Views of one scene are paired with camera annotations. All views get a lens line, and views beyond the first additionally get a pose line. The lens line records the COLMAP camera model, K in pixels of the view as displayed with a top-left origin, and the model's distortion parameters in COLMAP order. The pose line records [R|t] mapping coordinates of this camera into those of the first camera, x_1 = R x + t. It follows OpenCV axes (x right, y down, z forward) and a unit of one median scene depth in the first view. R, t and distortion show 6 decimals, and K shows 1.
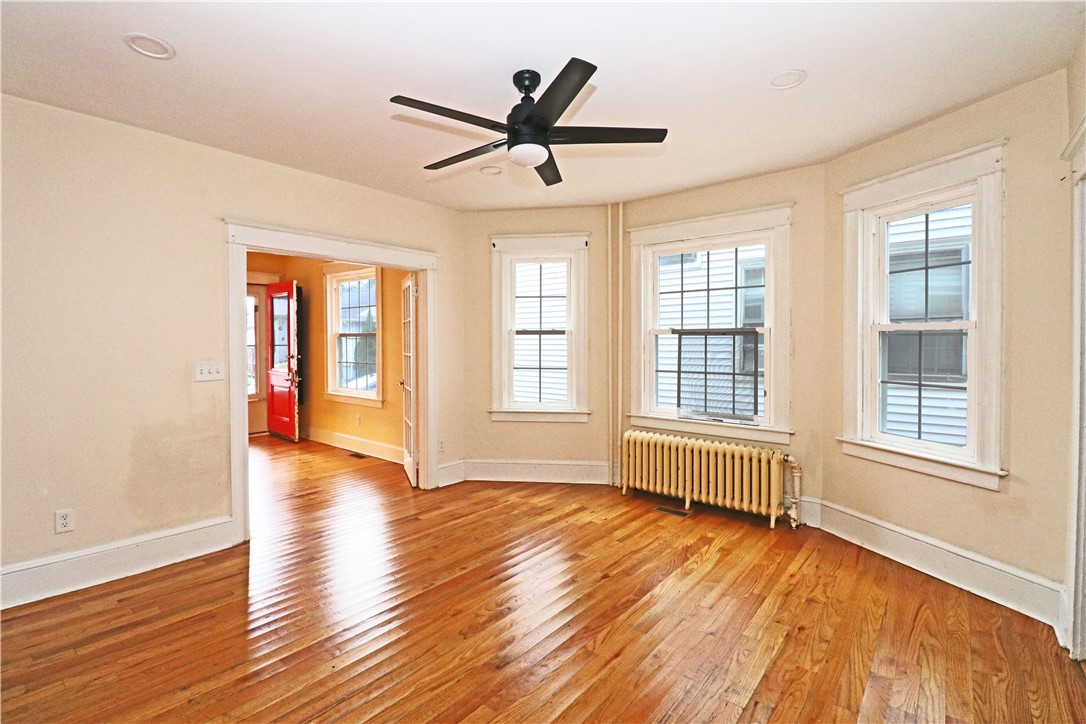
lens RADIAL K [[506.3, 0, 543.3], [0, 506.3, 355.8], [0, 0, 1]] dist [-0.010336, -0.004067]
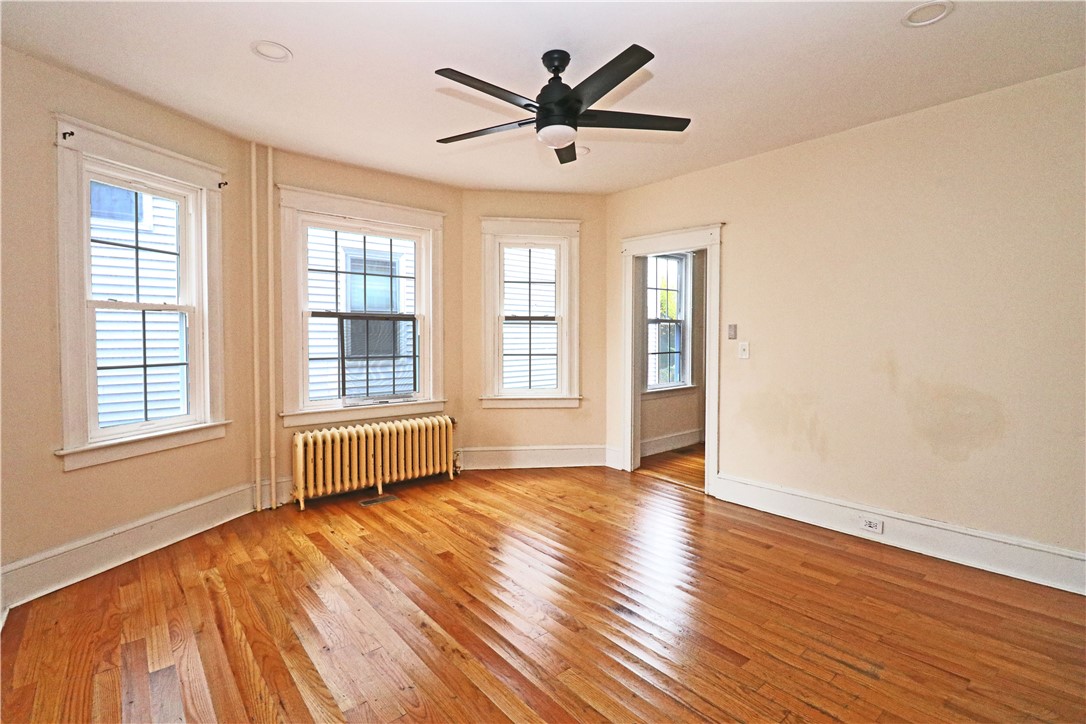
lens RADIAL K [[506.3, 0, 540.1], [0, 506.3, 360.2], [0, 0, 1]] dist [-0.010336, -0.004067]
pose [[0.175295, -0.061996, 0.982562, -0.726469], [0.014375, 0.998070, 0.060410, -0.020282], [-0.984411, 0.003534, 0.175848, 0.587864]]
